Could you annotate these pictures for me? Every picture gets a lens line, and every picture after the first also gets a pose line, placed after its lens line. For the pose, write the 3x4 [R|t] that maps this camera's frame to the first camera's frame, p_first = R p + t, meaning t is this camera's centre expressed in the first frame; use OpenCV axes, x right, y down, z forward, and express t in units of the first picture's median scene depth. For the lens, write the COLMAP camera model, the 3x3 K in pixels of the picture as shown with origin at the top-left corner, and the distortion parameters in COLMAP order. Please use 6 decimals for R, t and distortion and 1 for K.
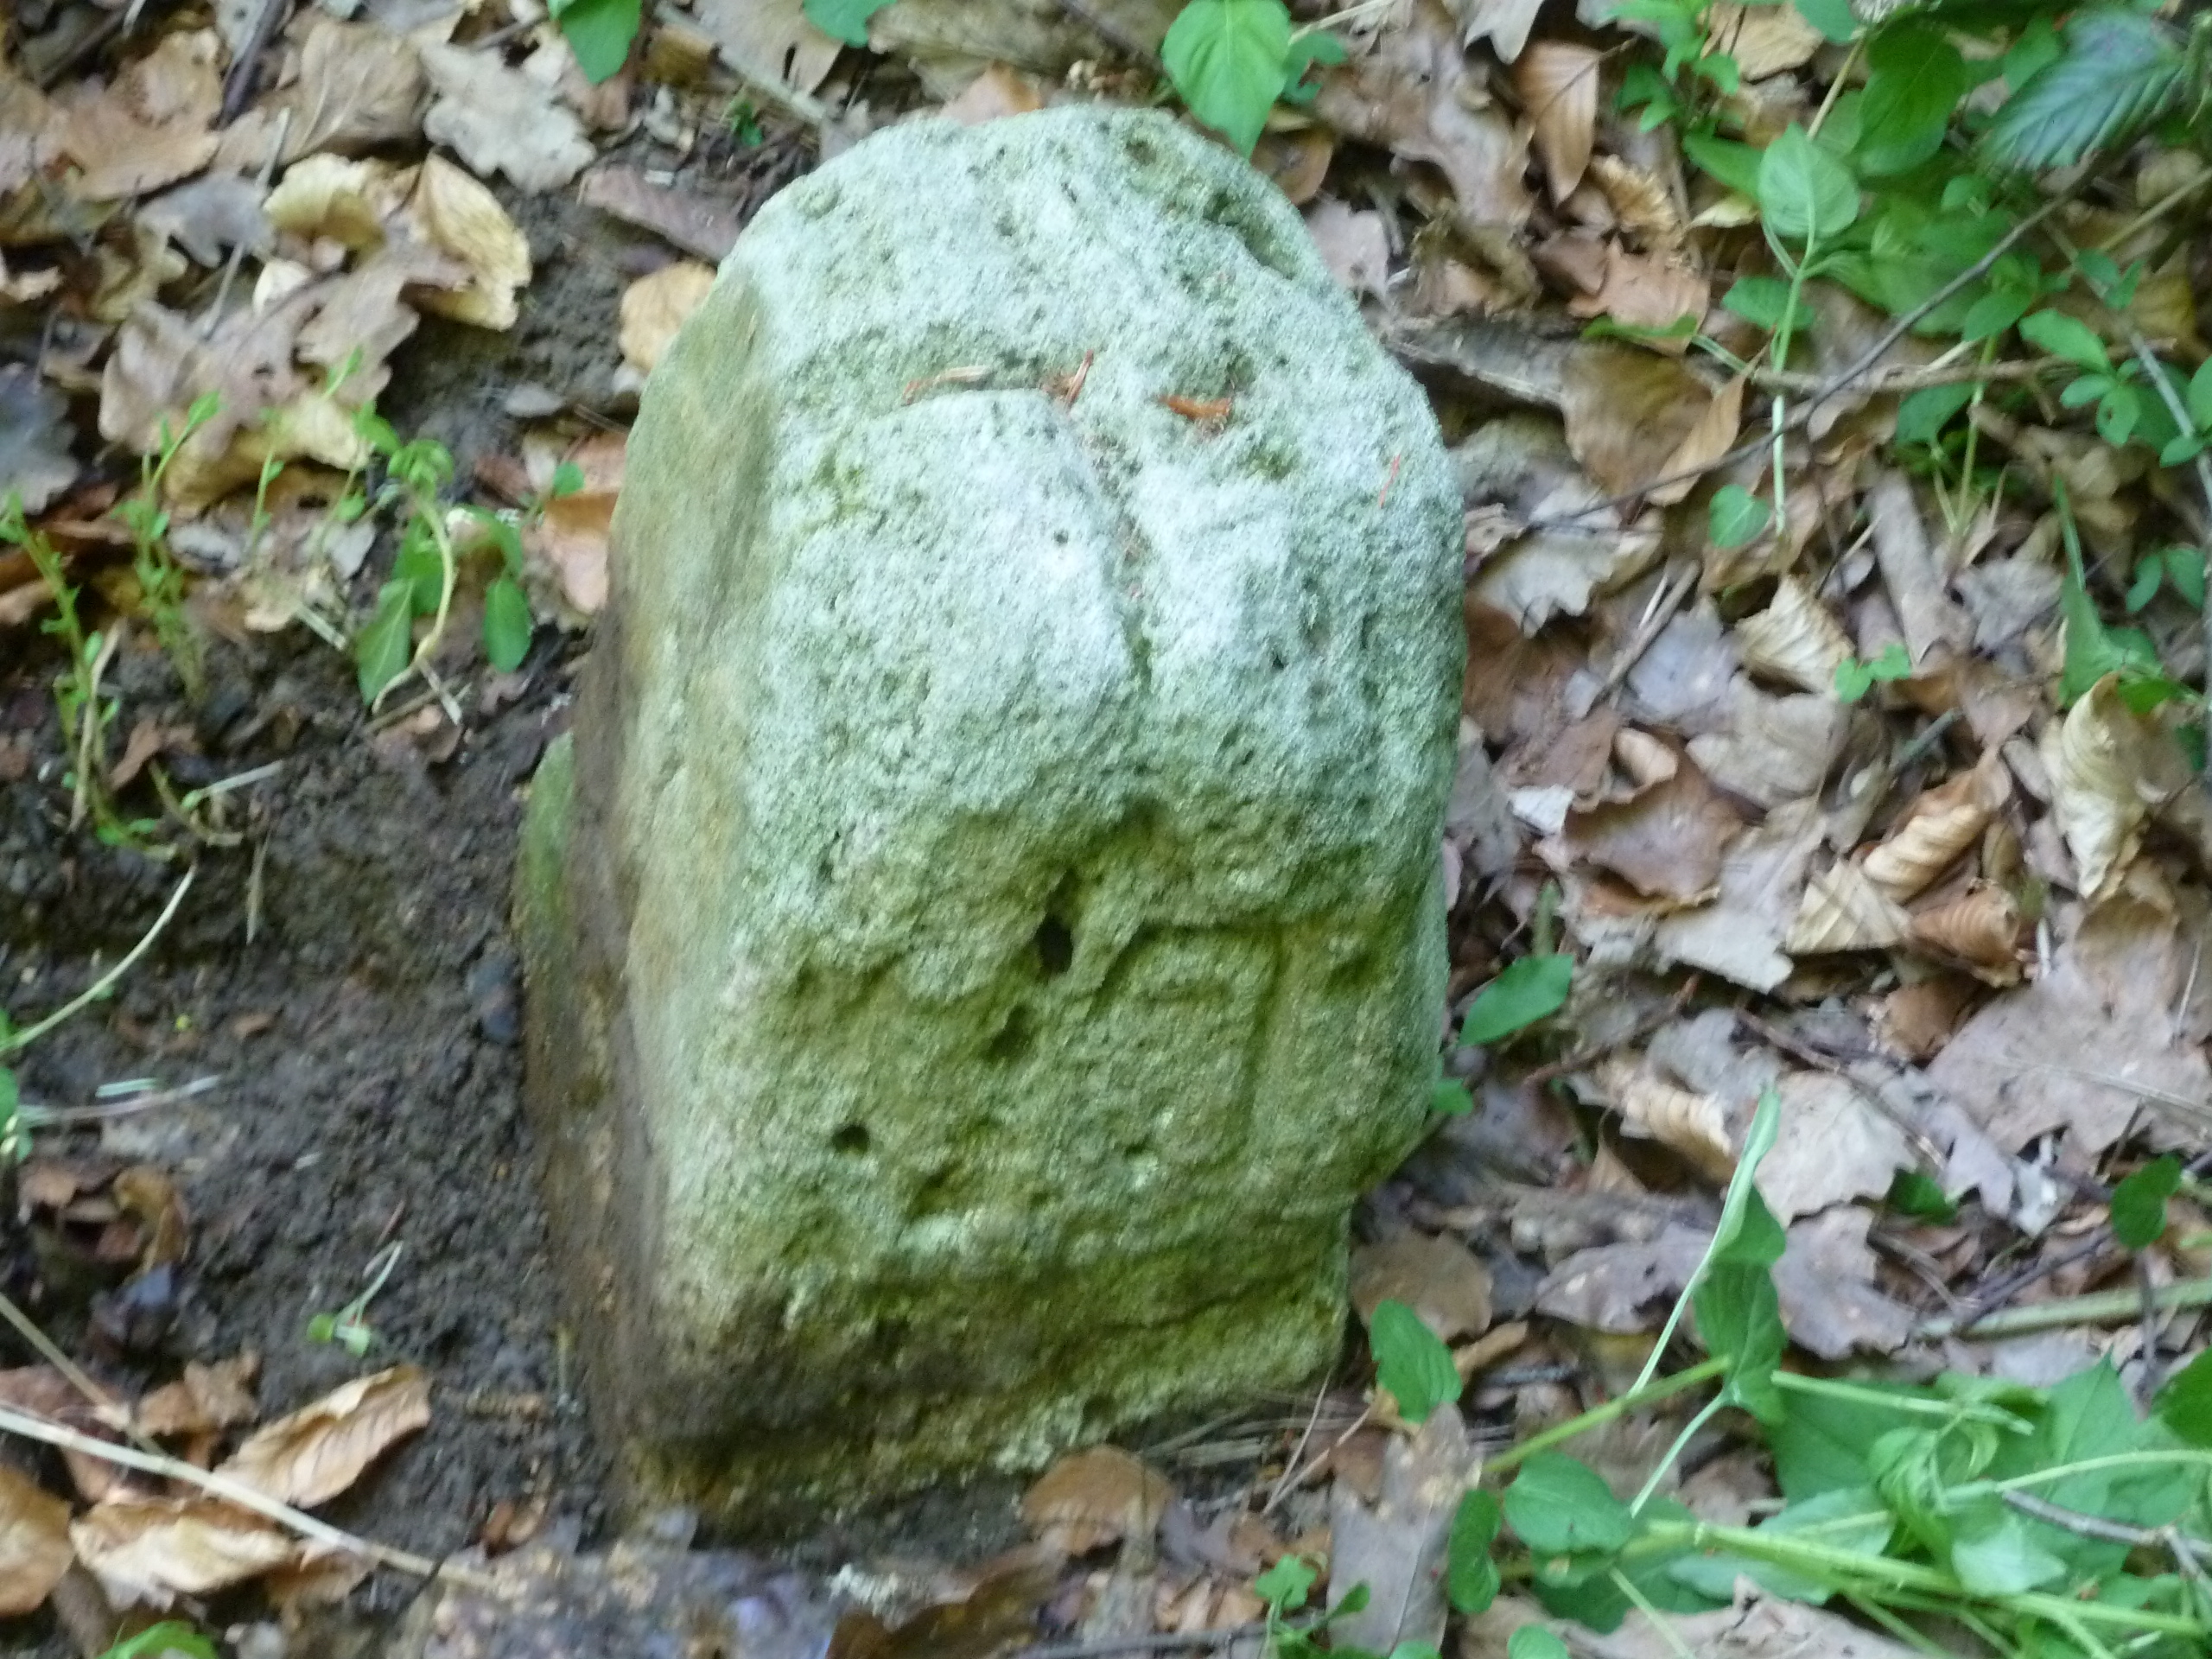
lens RADIAL K [[4286.8, 0, 1108.0], [0, 4286.8, 827.4], [0, 0, 1]] dist [0.056374, 0.000000]
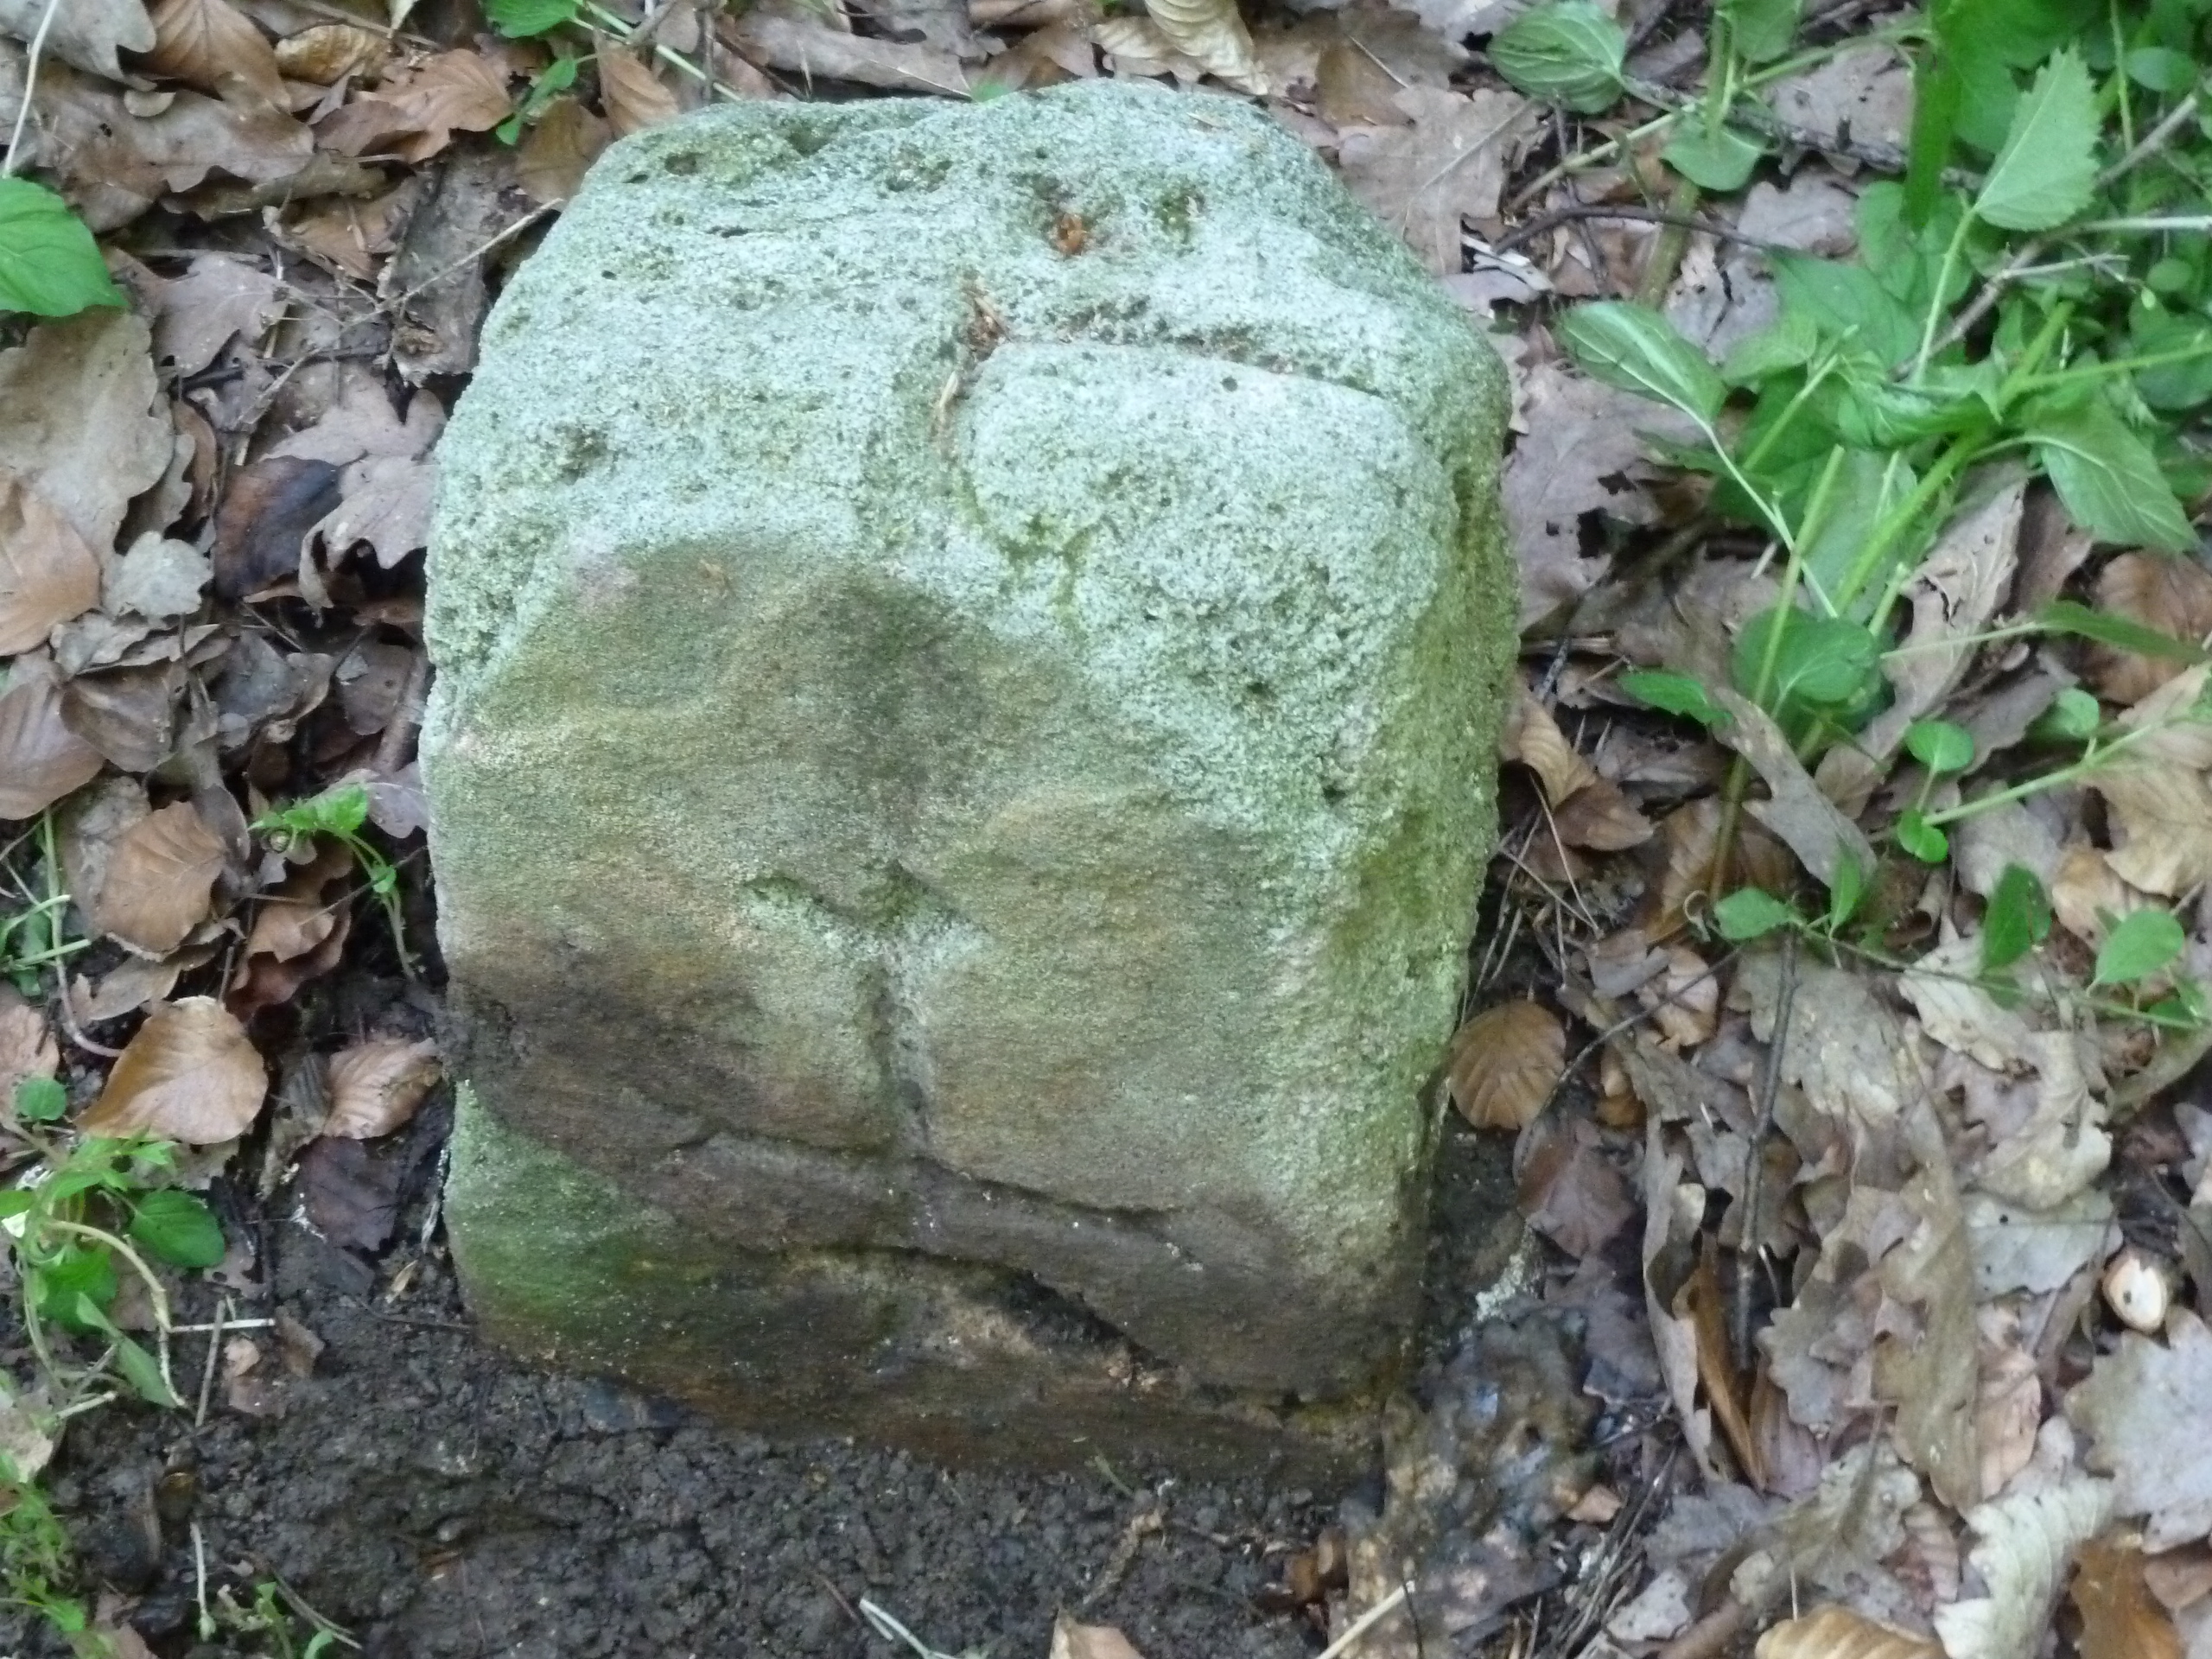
lens RADIAL K [[3814.5, 0, 1107.3], [0, 3814.5, 832.9], [0, 0, 1]] dist [-0.028078, 0.000000]
pose [[0.405329, -0.799250, 0.443742, -0.416396], [0.724674, 0.576818, 0.376999, -0.303294], [-0.557275, 0.168760, 0.812997, 0.287319]]
